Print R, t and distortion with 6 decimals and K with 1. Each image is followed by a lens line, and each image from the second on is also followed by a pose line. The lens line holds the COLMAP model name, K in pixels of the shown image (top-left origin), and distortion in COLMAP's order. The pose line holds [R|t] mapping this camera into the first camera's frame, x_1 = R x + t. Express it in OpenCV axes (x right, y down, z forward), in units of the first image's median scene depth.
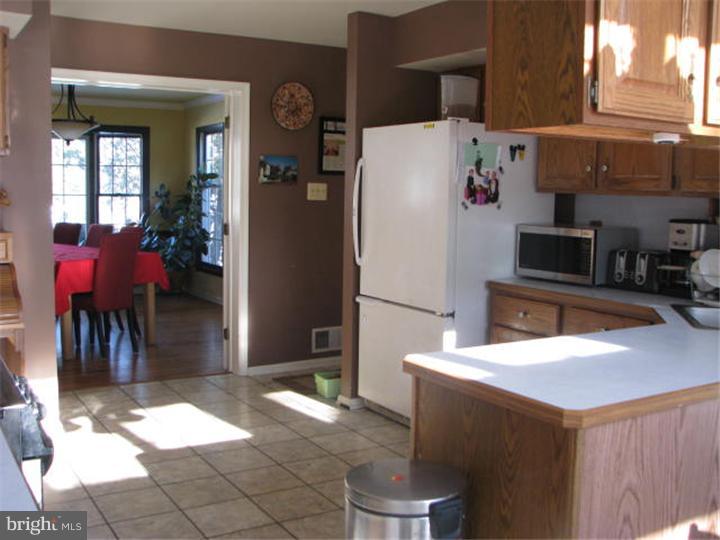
lens RADIAL K [[779.6, 0, 356.1], [0, 779.6, 269.8], [0, 0, 1]] dist [-0.121939, 0.000000]
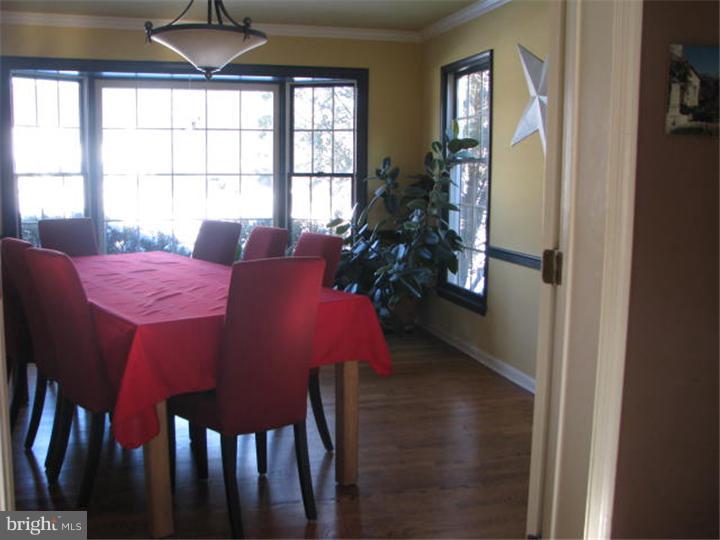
lens RADIAL K [[779.6, 0, 361.0], [0, 779.6, 277.1], [0, 0, 1]] dist [-0.121939, 0.000000]
pose [[0.959302, 0.030594, -0.280719, -0.155159], [-0.022120, 0.999200, 0.033306, -0.058817], [0.281514, -0.025741, 0.959212, 0.660313]]
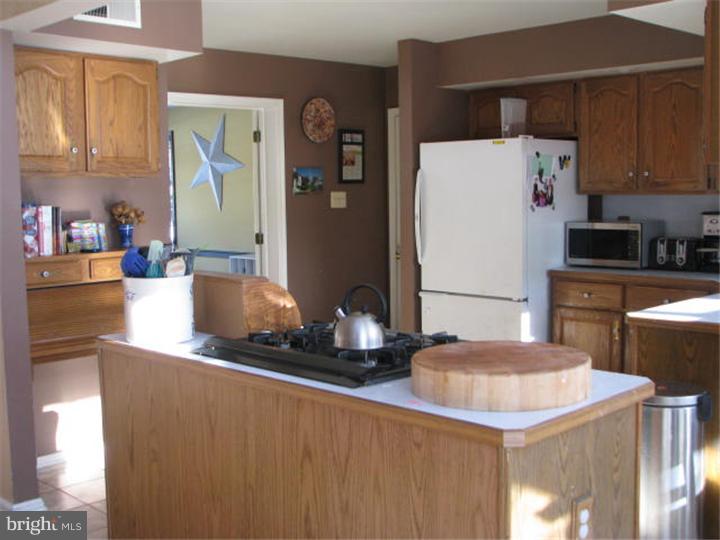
lens RADIAL K [[879.1, 0, 363.2], [0, 879.1, 271.3], [0, 0, 1]] dist [-0.039289, 0.000000]
pose [[0.972954, -0.054552, 0.224465, -0.305688], [0.056410, 0.998406, -0.001868, 0.001875], [-0.224006, 0.014480, 0.974480, -0.189056]]
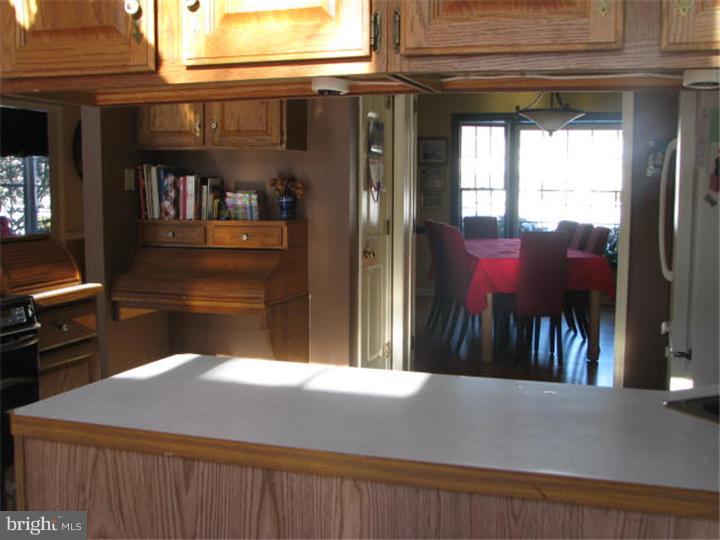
lens RADIAL K [[879.1, 0, 363.8], [0, 879.1, 271.3], [0, 0, 1]] dist [-0.039289, 0.000000]
pose [[0.638987, 0.064767, -0.766486, 0.389546], [-0.073043, 0.997055, 0.023357, -0.010473], [0.765742, 0.041061, 0.641836, 0.193881]]
